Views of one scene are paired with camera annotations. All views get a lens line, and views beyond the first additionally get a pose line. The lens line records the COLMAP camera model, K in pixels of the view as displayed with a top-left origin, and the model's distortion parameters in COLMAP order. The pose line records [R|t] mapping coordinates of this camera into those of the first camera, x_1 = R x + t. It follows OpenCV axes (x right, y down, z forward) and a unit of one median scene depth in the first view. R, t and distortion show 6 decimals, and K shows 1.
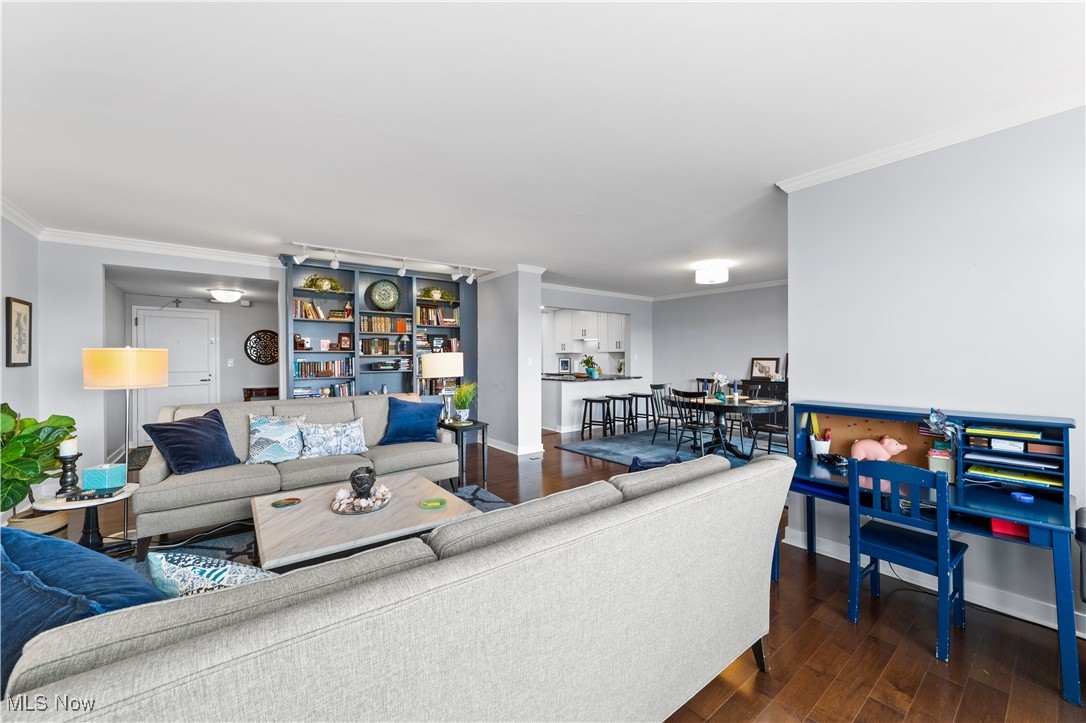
lens RADIAL K [[418.9, 0, 544.0], [0, 418.9, 358.0], [0, 0, 1]] dist [-0.011007, 0.003200]
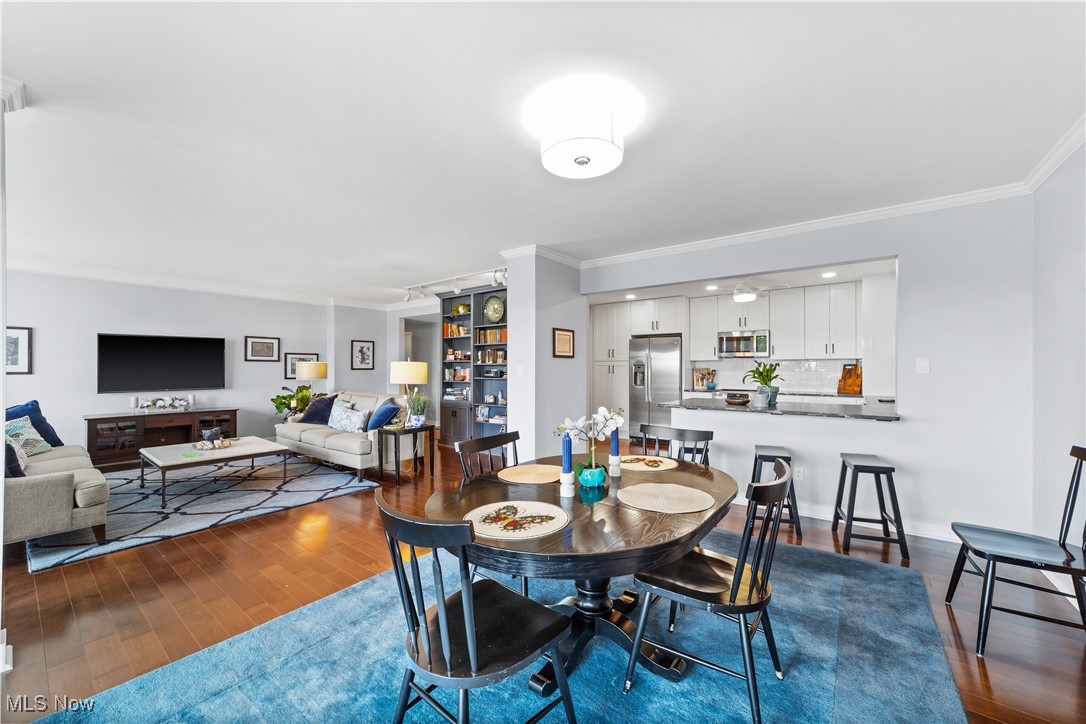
lens RADIAL K [[418.9, 0, 538.8], [0, 418.9, 364.5], [0, 0, 1]] dist [-0.011007, 0.003200]
pose [[0.247024, -0.002076, -0.969007, 0.693920], [-0.000002, 0.999998, -0.002143, -0.002677], [0.969009, 0.000531, 0.247024, 0.798820]]
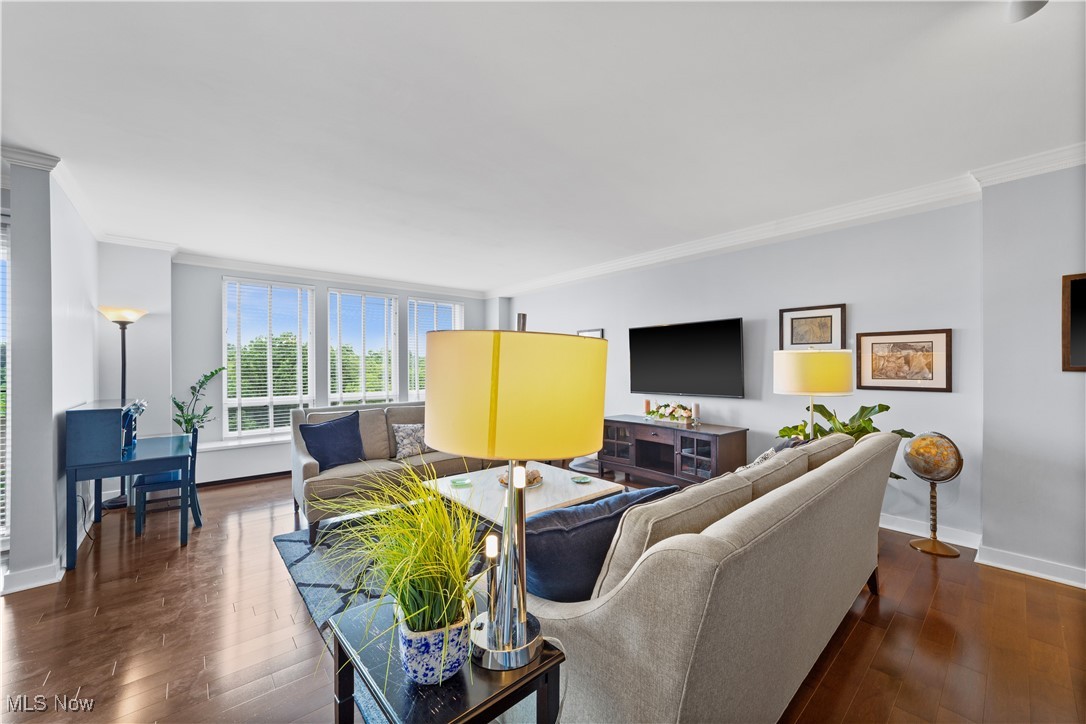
lens RADIAL K [[418.9, 0, 550.4], [0, 418.9, 364.4], [0, 0, 1]] dist [-0.011007, 0.003200]
pose [[-0.997874, 0.007827, -0.064700, -0.186280], [0.008046, 0.999963, -0.003118, 0.002093], [0.064673, -0.003632, -0.997900, 0.933868]]
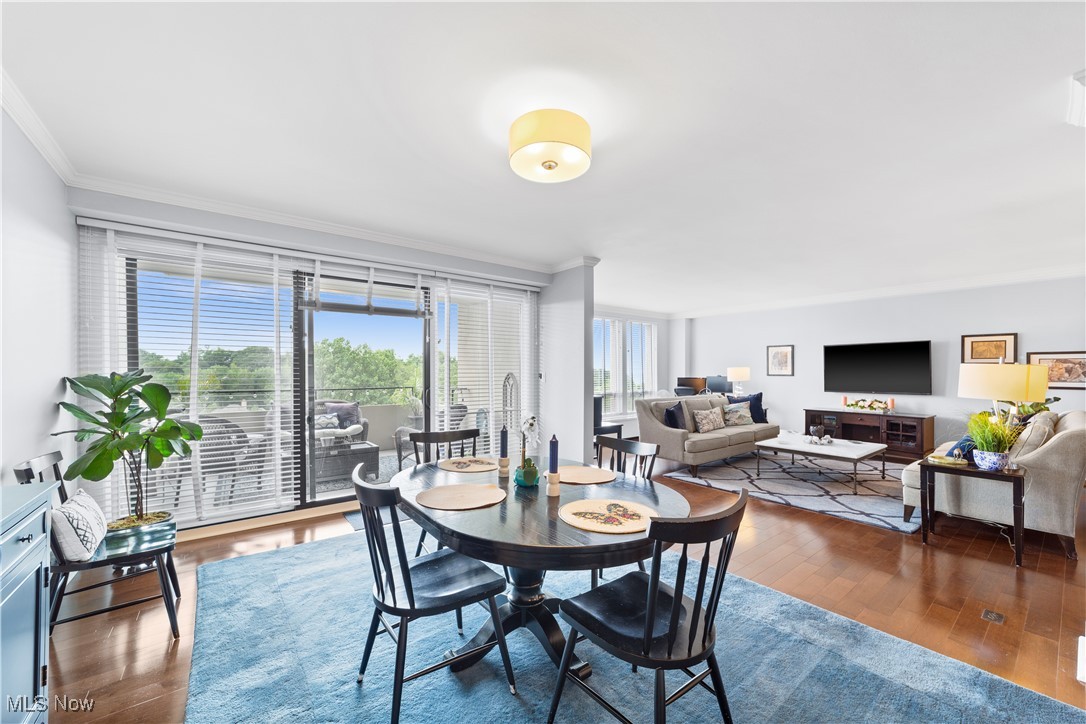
lens RADIAL K [[418.9, 0, 549.5], [0, 418.9, 373.2], [0, 0, 1]] dist [-0.011007, 0.003200]
pose [[-0.999948, 0.004849, -0.008986, 0.376595], [0.004782, 0.999961, 0.007468, -0.006226], [0.009022, 0.007425, -0.999932, 1.262067]]
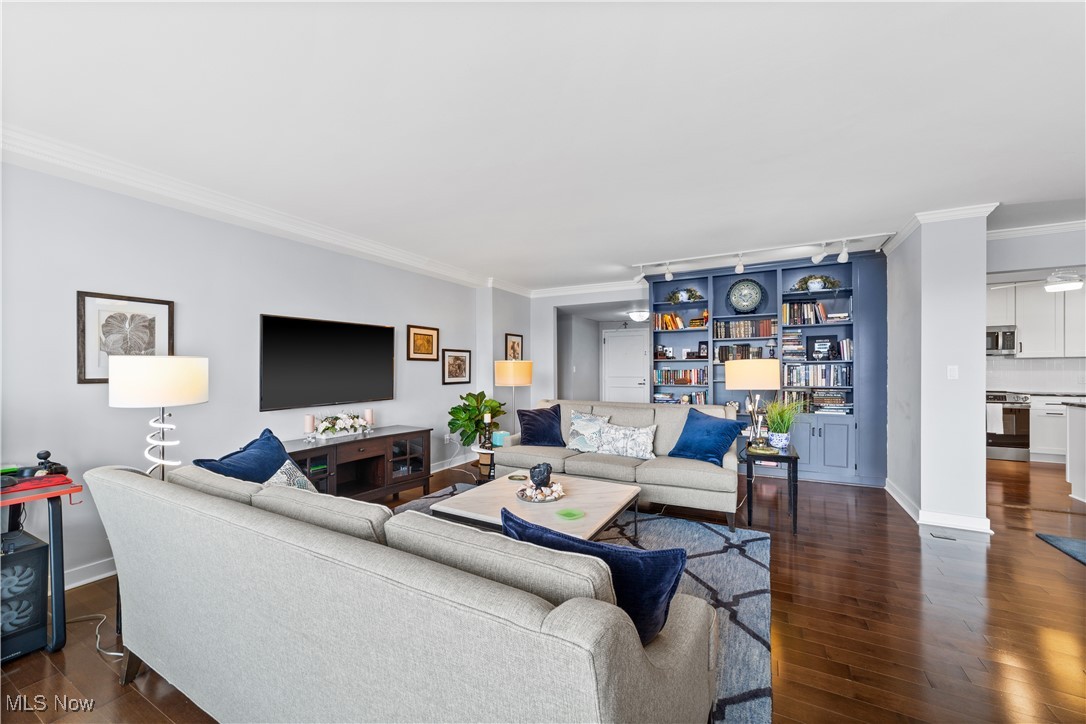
lens RADIAL K [[418.9, 0, 540.5], [0, 418.9, 366.6], [0, 0, 1]] dist [-0.011007, 0.003200]
pose [[0.399438, -0.000472, -0.916760, 0.257097], [0.003454, 0.999994, 0.000990, -0.001409], [0.916754, -0.003561, 0.399437, 0.223874]]
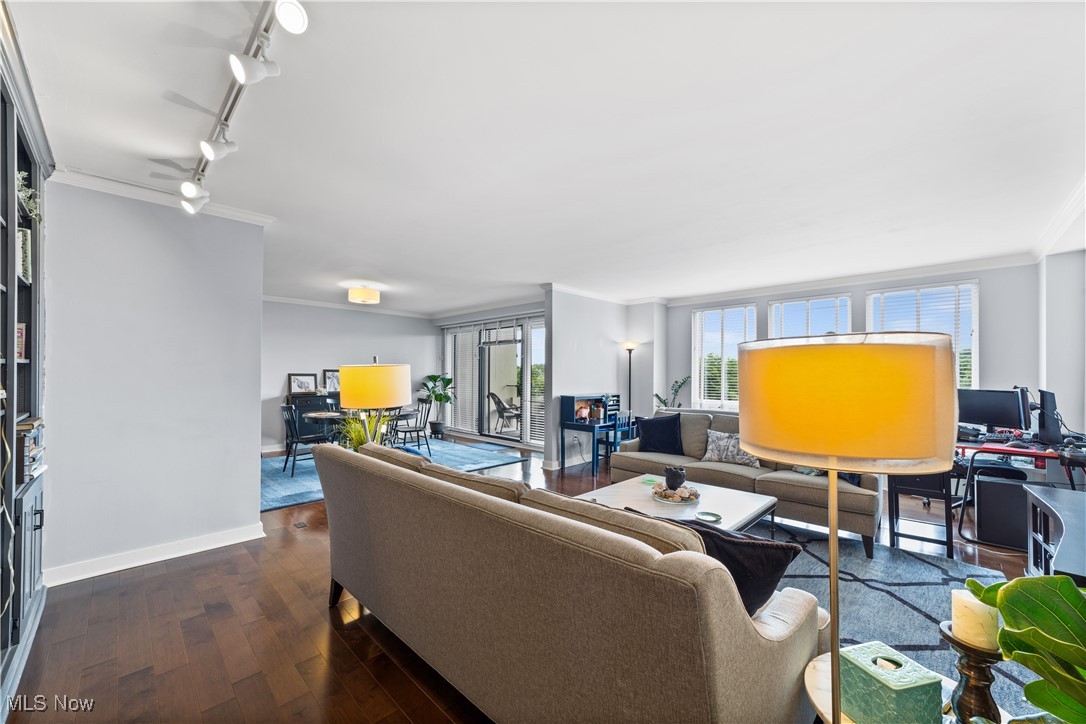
lens RADIAL K [[418.9, 0, 541.6], [0, 418.9, 367.9], [0, 0, 1]] dist [-0.011007, 0.003200]
pose [[-0.124738, 0.015340, 0.992071, -0.660255], [-0.004145, 0.999864, -0.015981, -0.000965], [-0.992181, -0.006106, -0.124658, 0.629463]]
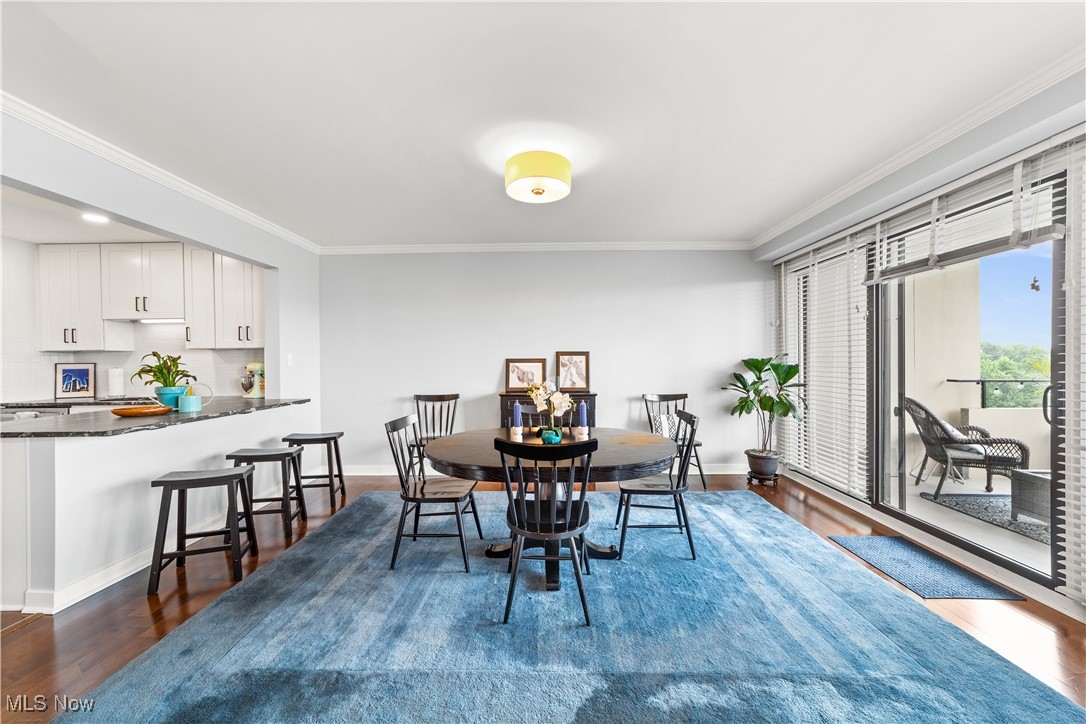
lens RADIAL K [[418.9, 0, 546.3], [0, 418.9, 363.1], [0, 0, 1]] dist [-0.011007, 0.003200]
pose [[0.630099, -0.008307, 0.776470, 0.040826], [0.008221, 0.999958, 0.004027, 0.004566], [-0.776471, 0.003846, 0.630141, 0.646334]]
